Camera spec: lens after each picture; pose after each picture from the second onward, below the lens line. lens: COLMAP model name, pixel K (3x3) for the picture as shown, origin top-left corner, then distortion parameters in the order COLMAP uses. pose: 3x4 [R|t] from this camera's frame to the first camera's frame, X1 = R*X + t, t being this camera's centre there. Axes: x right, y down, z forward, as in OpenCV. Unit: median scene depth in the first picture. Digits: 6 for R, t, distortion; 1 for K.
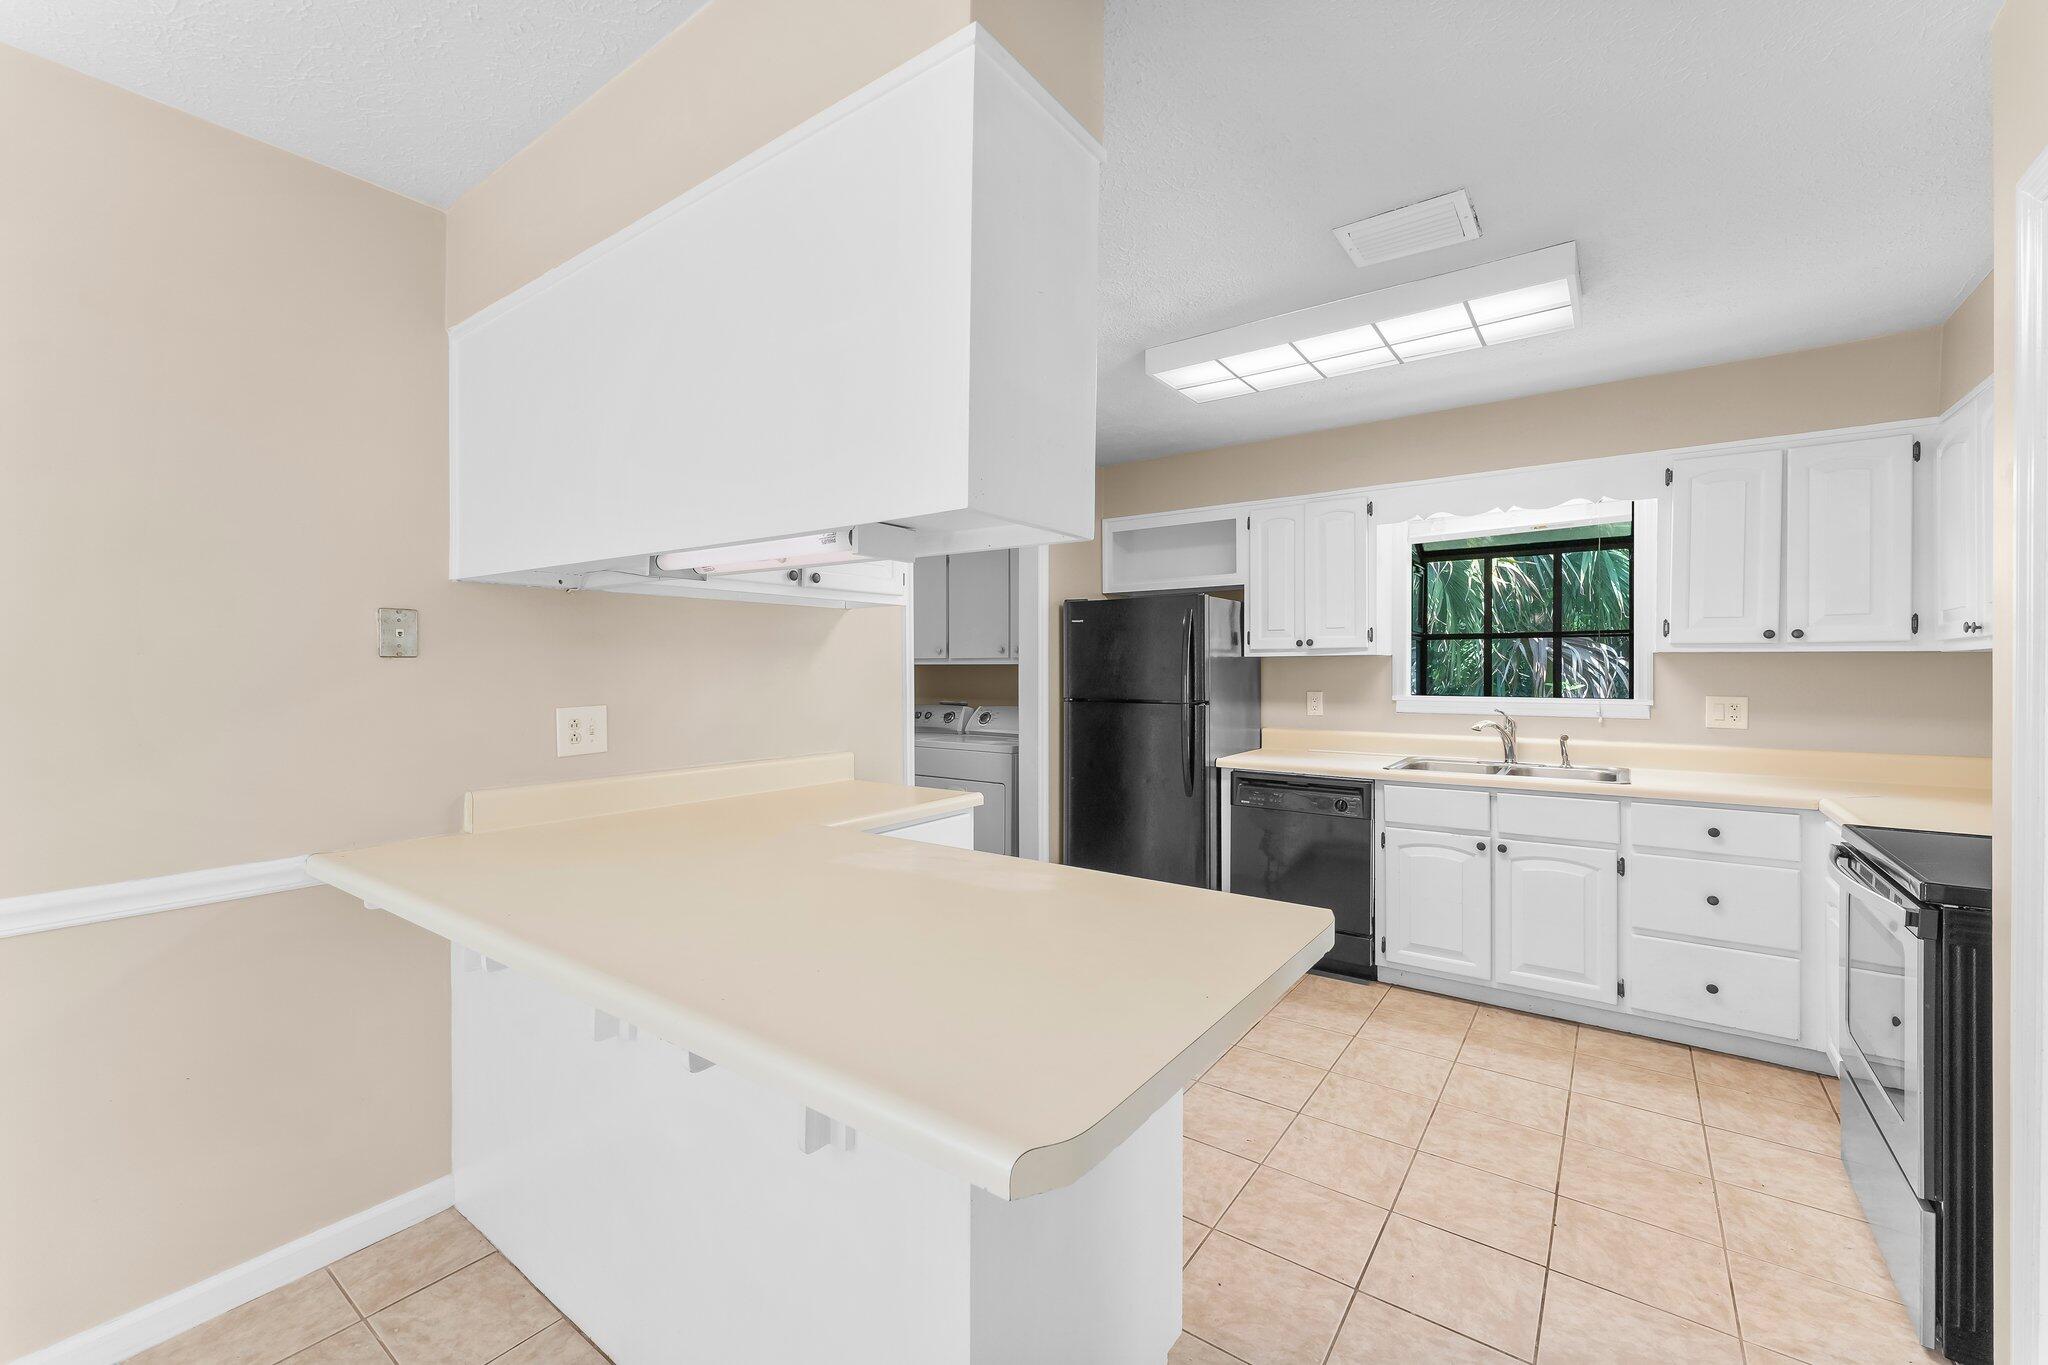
lens RADIAL K [[850.8, 0, 1002.6], [0, 850.8, 669.0], [0, 0, 1]] dist [0.002243, 0.000132]
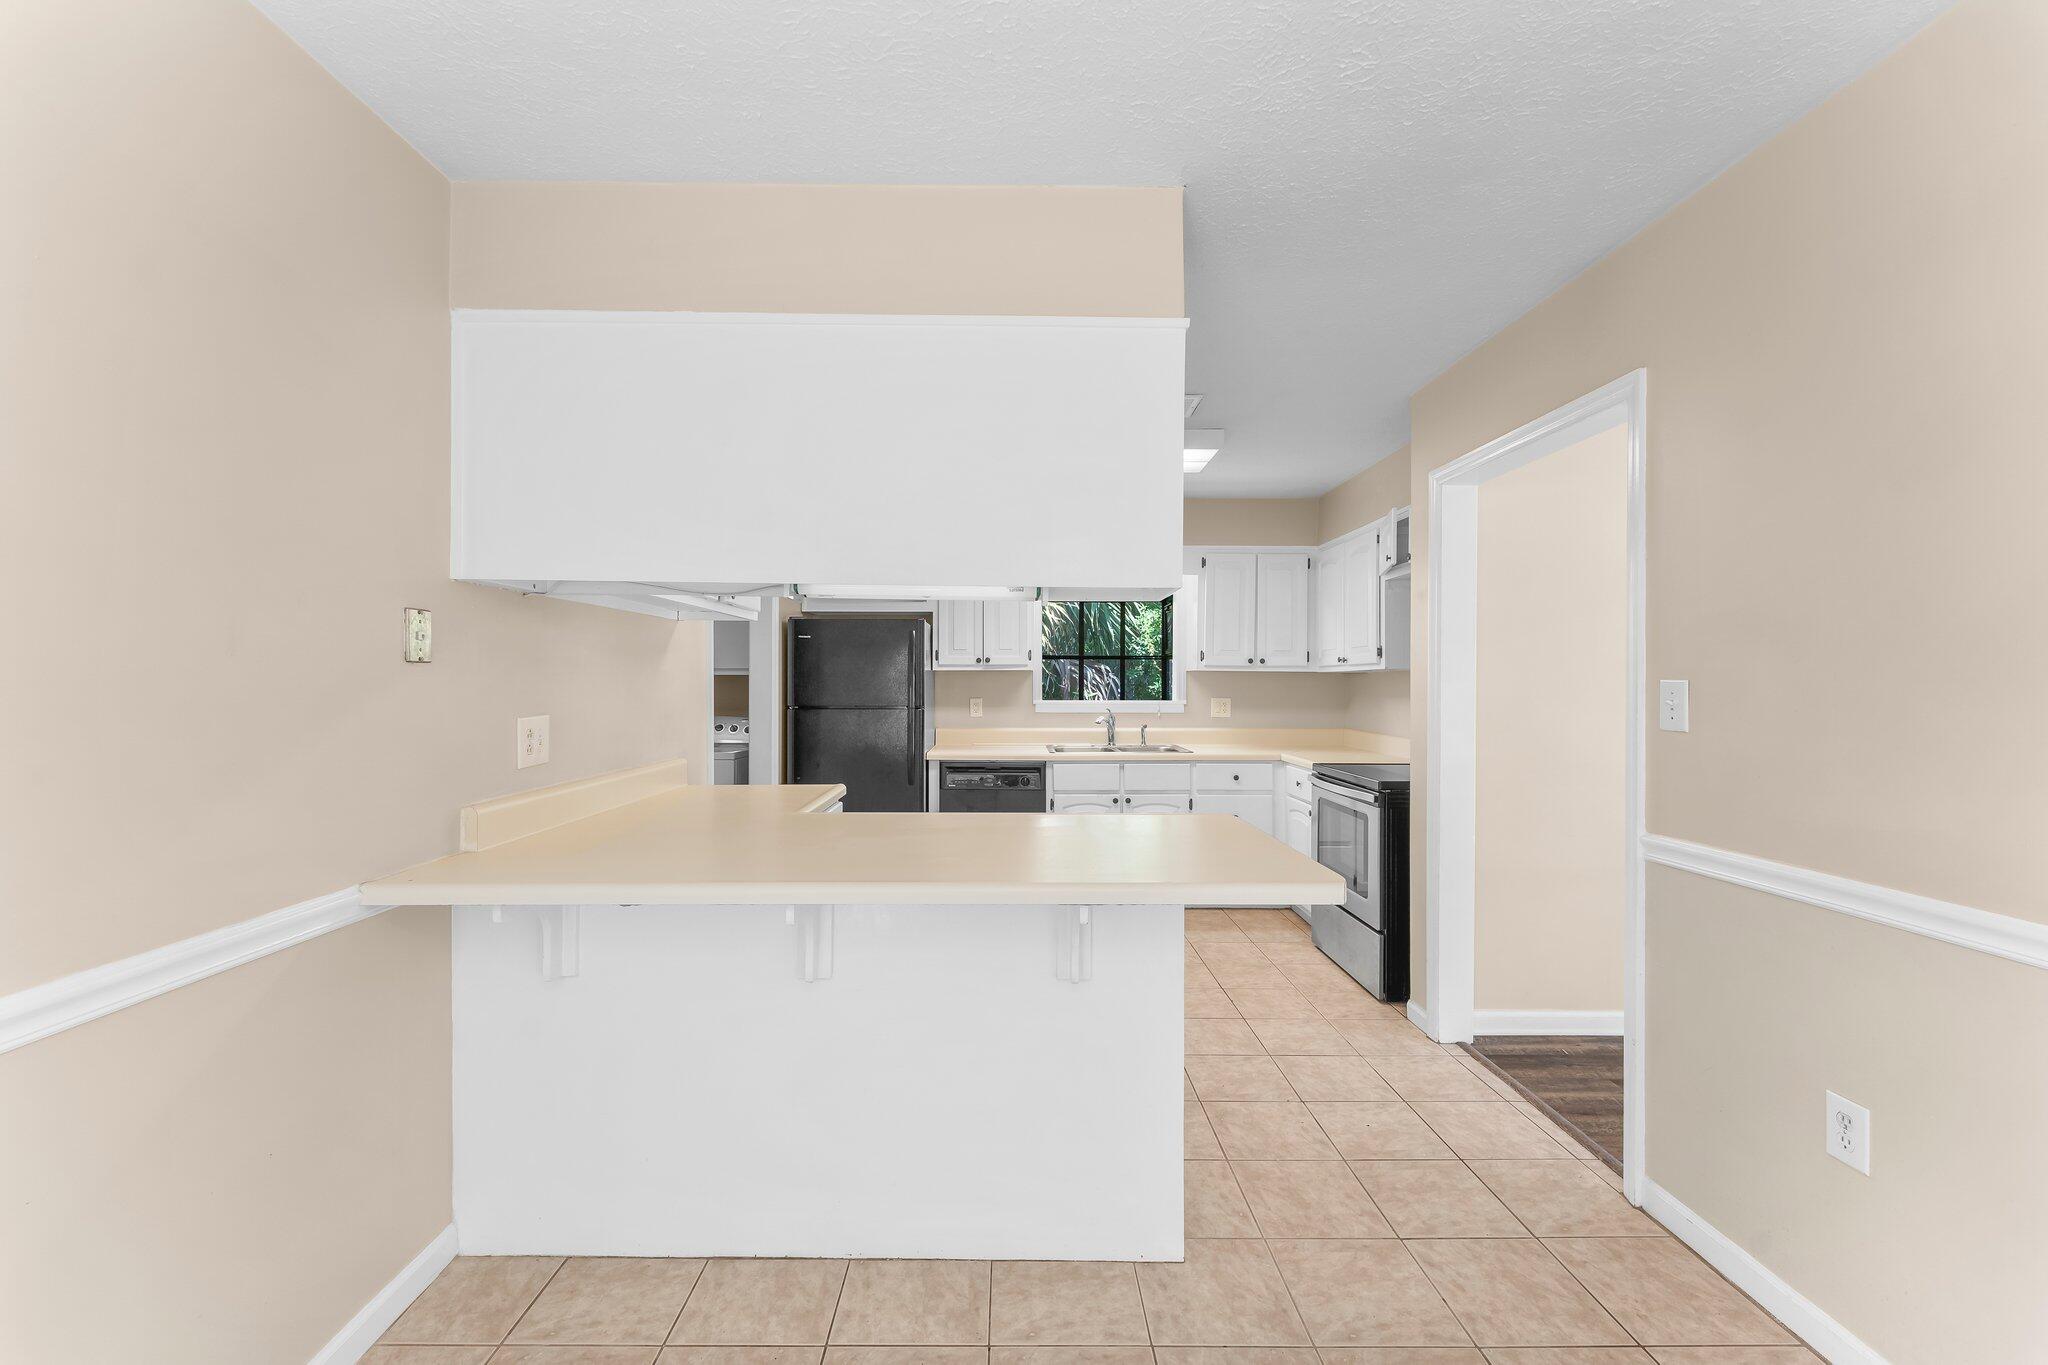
lens RADIAL K [[840.6, 0, 1024.0], [0, 840.6, 682.5], [0, 0, 1]] dist [0.001811, 0.000081]
pose [[0.795480, 0.002365, 0.605975, -0.412632], [-0.002981, 0.999996, 0.000011, 0.003182], [-0.605972, -0.001815, 0.795484, -0.058520]]
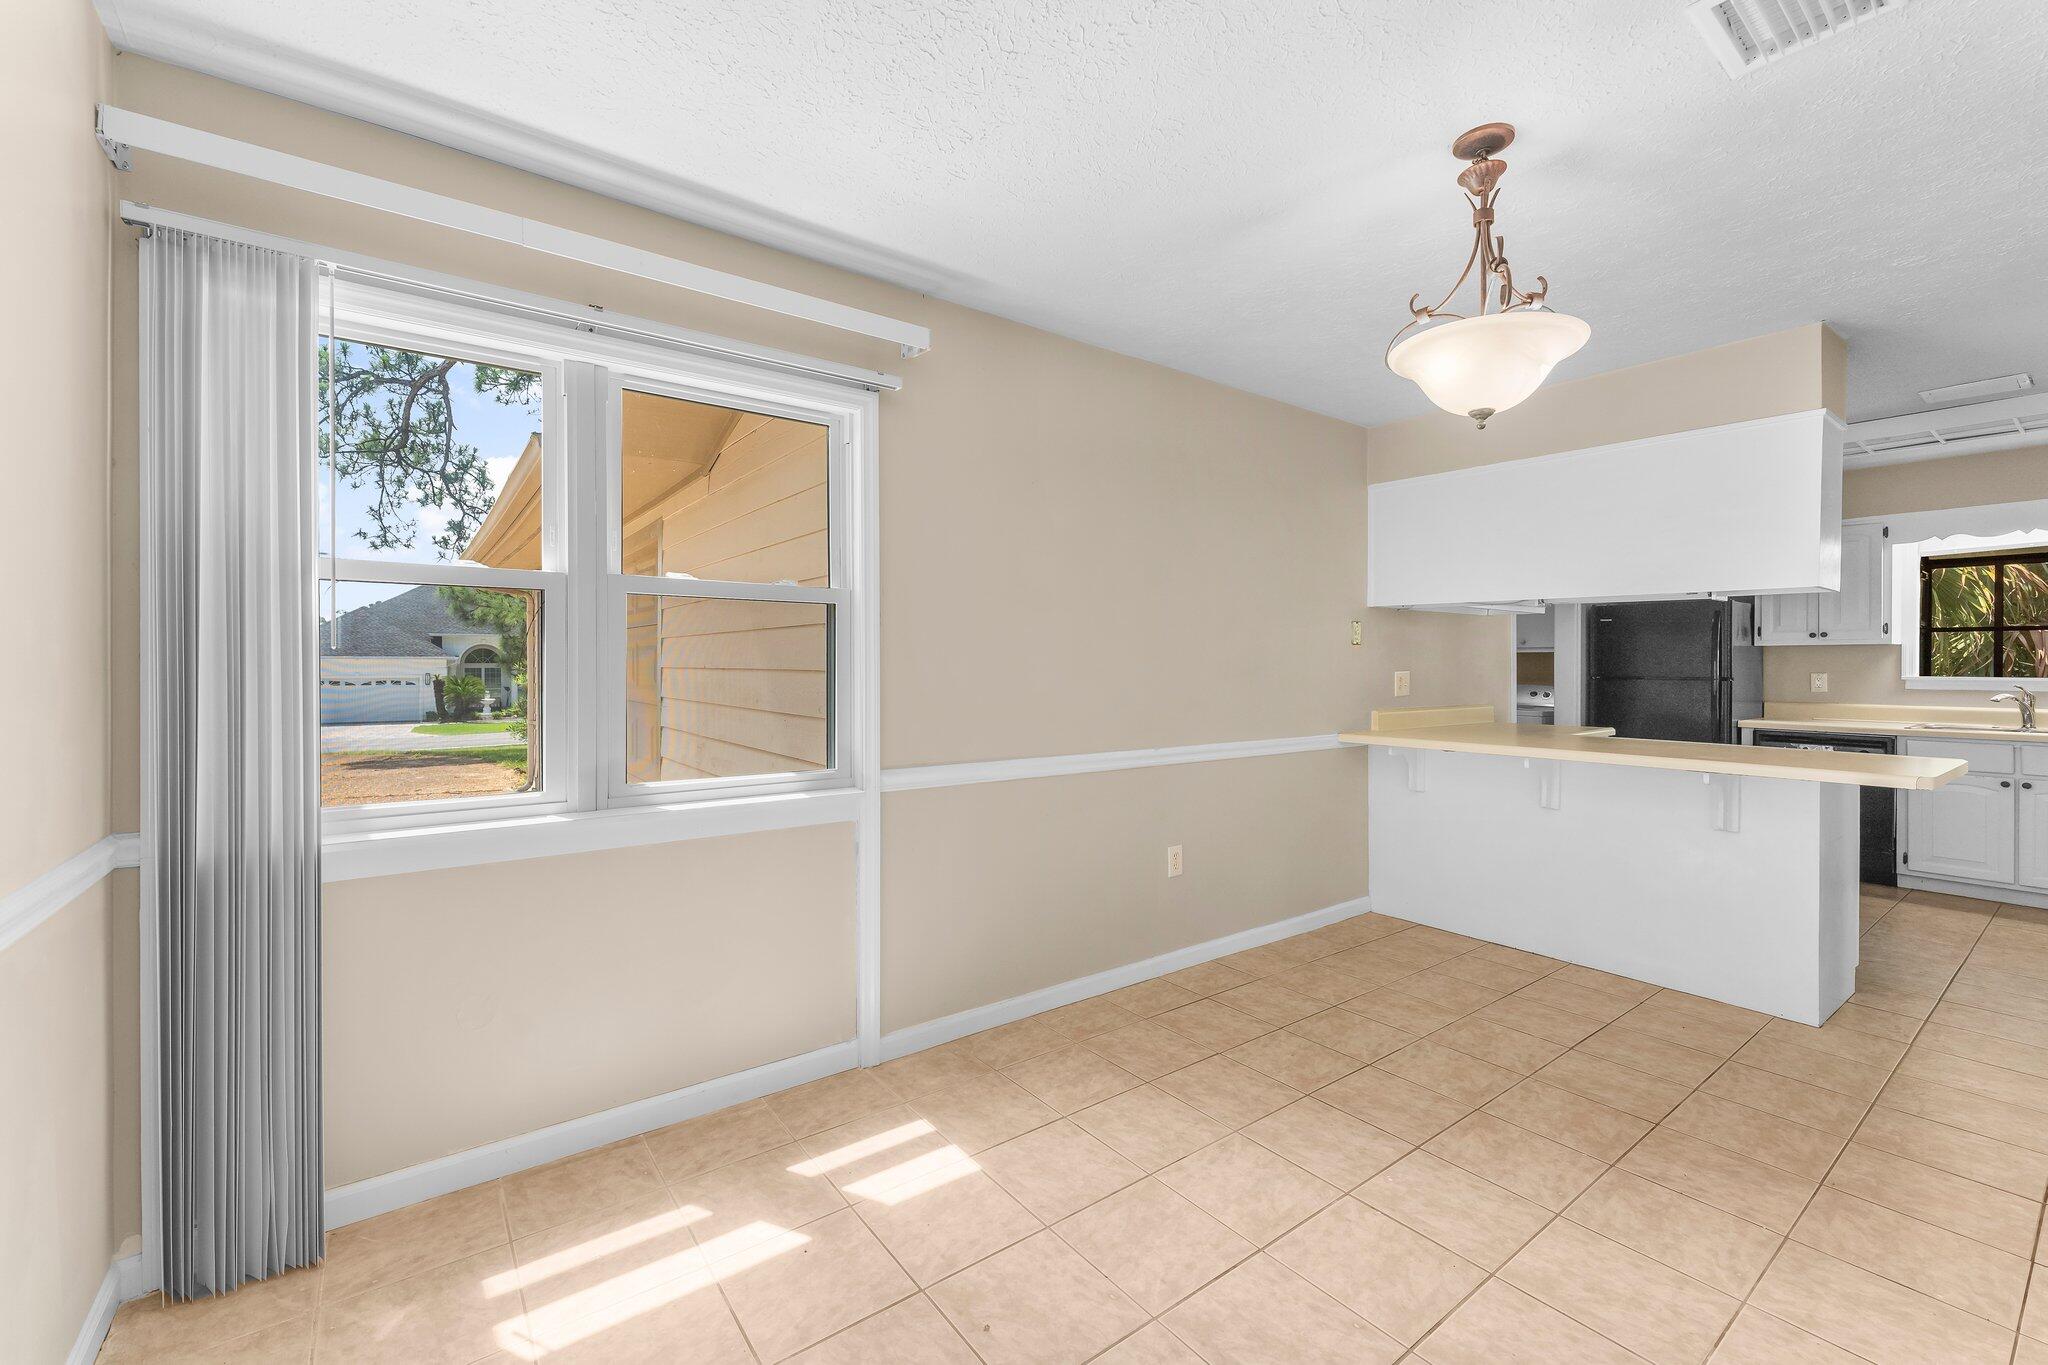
lens RADIAL K [[816.7, 0, 966.0], [0, 816.7, 666.1], [0, 0, 1]] dist [-0.015703, -0.000311]
pose [[0.942161, 0.005012, -0.335122, -0.527835], [-0.003845, 0.999984, 0.004147, 0.019565], [0.335137, -0.002618, 0.942166, -0.683749]]
